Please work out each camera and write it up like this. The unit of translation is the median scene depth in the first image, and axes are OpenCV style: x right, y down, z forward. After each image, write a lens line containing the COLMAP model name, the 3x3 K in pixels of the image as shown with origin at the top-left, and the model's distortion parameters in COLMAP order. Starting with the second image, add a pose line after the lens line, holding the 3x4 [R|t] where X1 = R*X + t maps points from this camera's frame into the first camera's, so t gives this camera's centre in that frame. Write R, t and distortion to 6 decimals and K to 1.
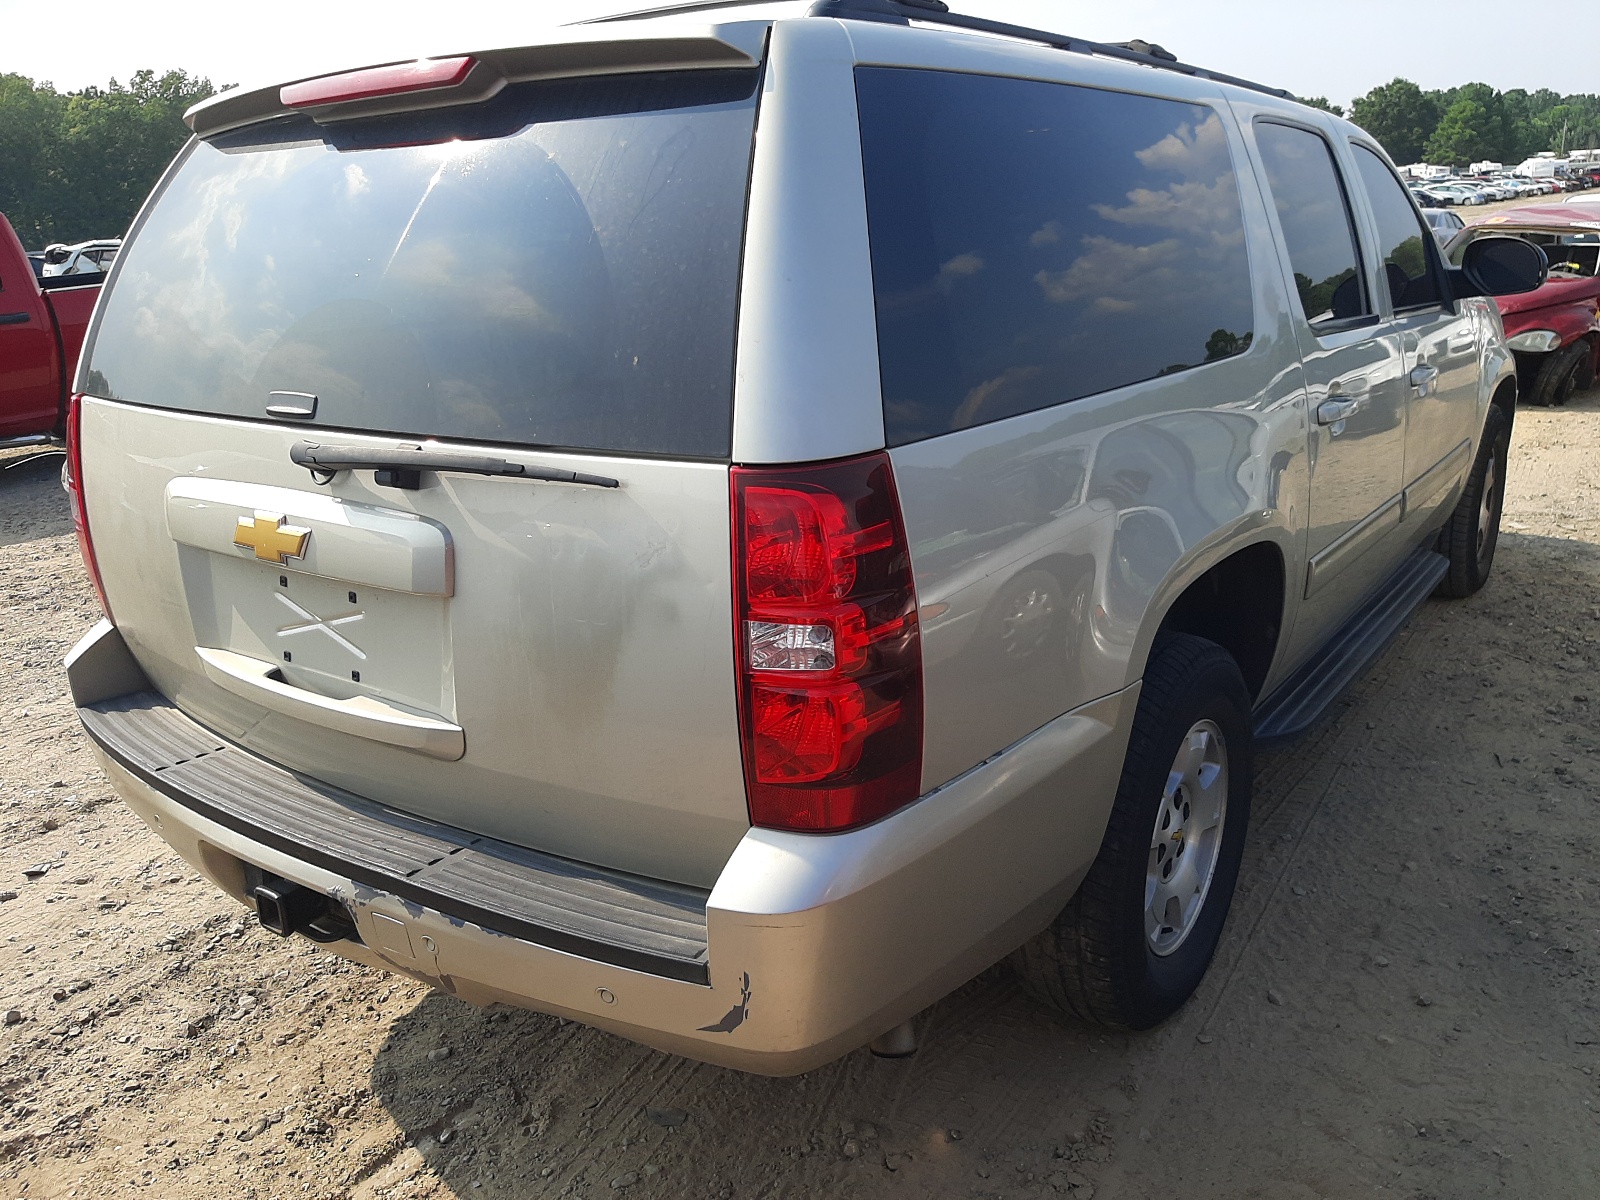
lens RADIAL K [[1261.2, 0, 800.0], [0, 1261.2, 600.0], [0, 0, 1]] dist [0.036941, -0.093432]
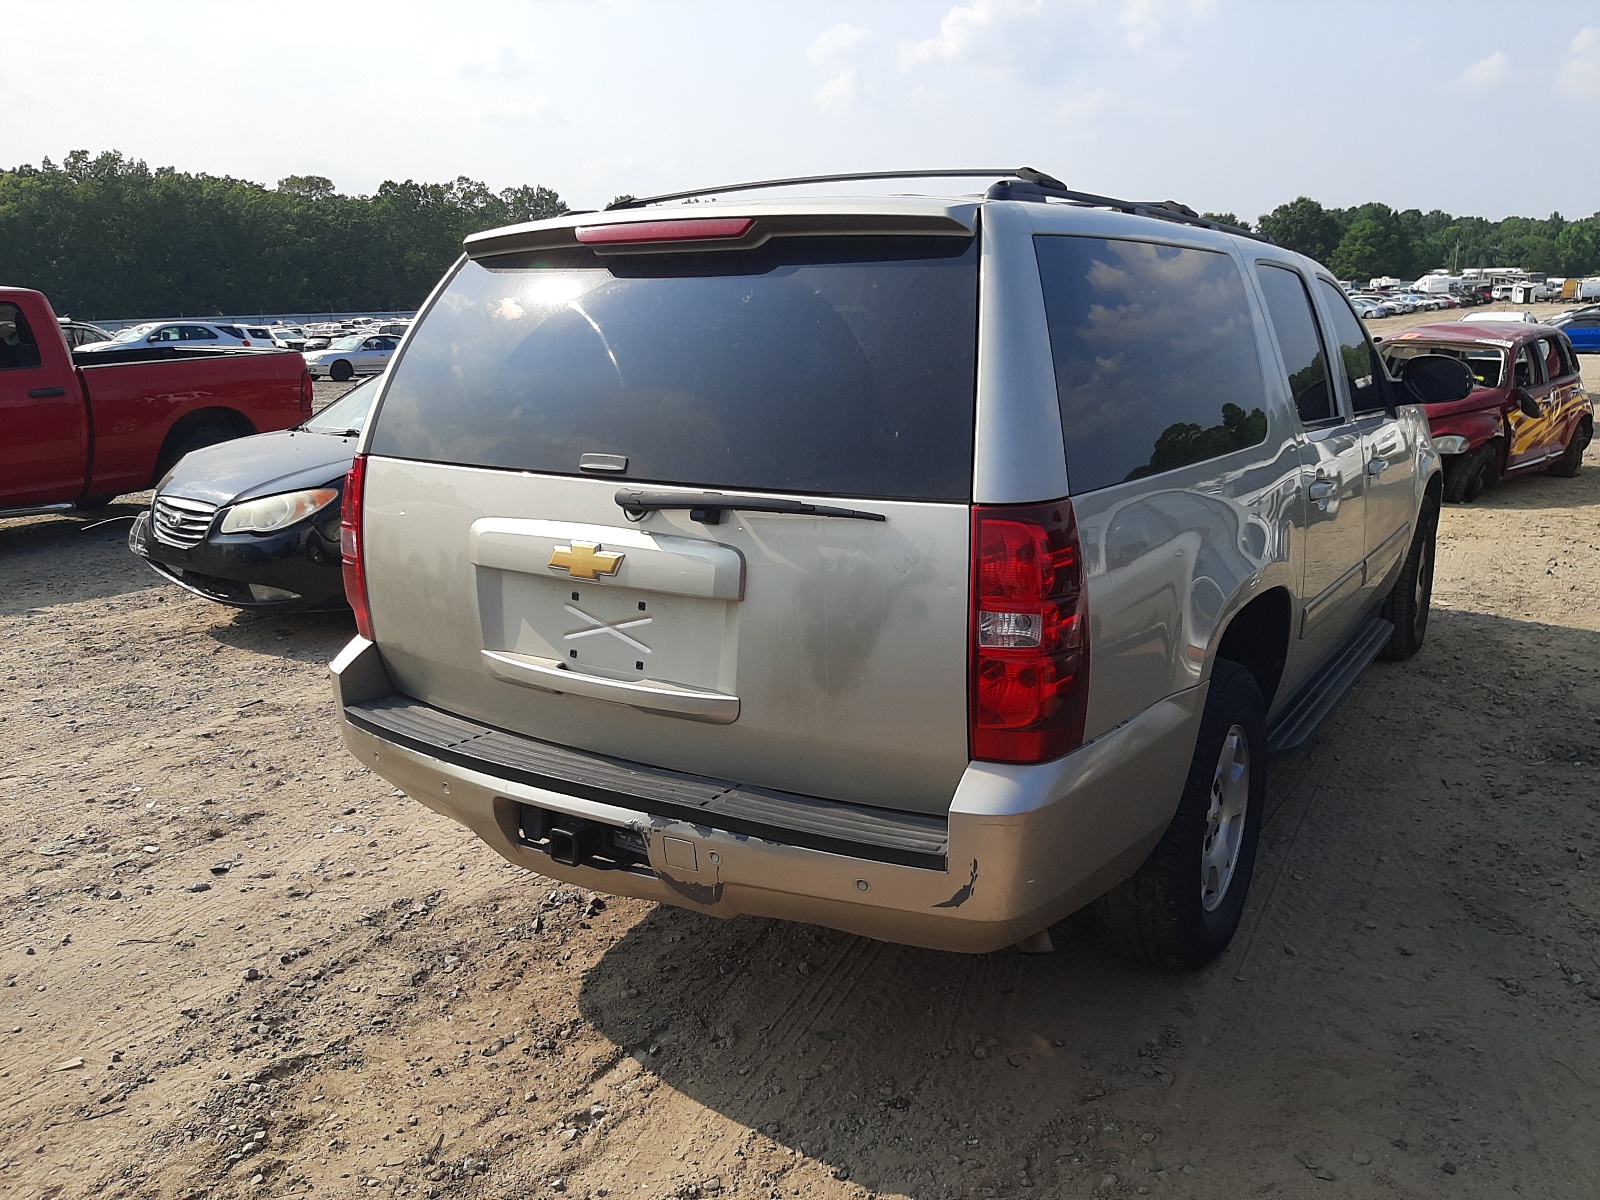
lens RADIAL K [[1261.2, 0, 800.0], [0, 1261.2, 600.0], [0, 0, 1]] dist [0.036941, -0.093432]
pose [[0.998145, 0.013630, 0.059342, -0.202335], [-0.009376, 0.997405, -0.071380, 0.065280], [-0.060161, 0.070691, 0.995682, -0.262921]]
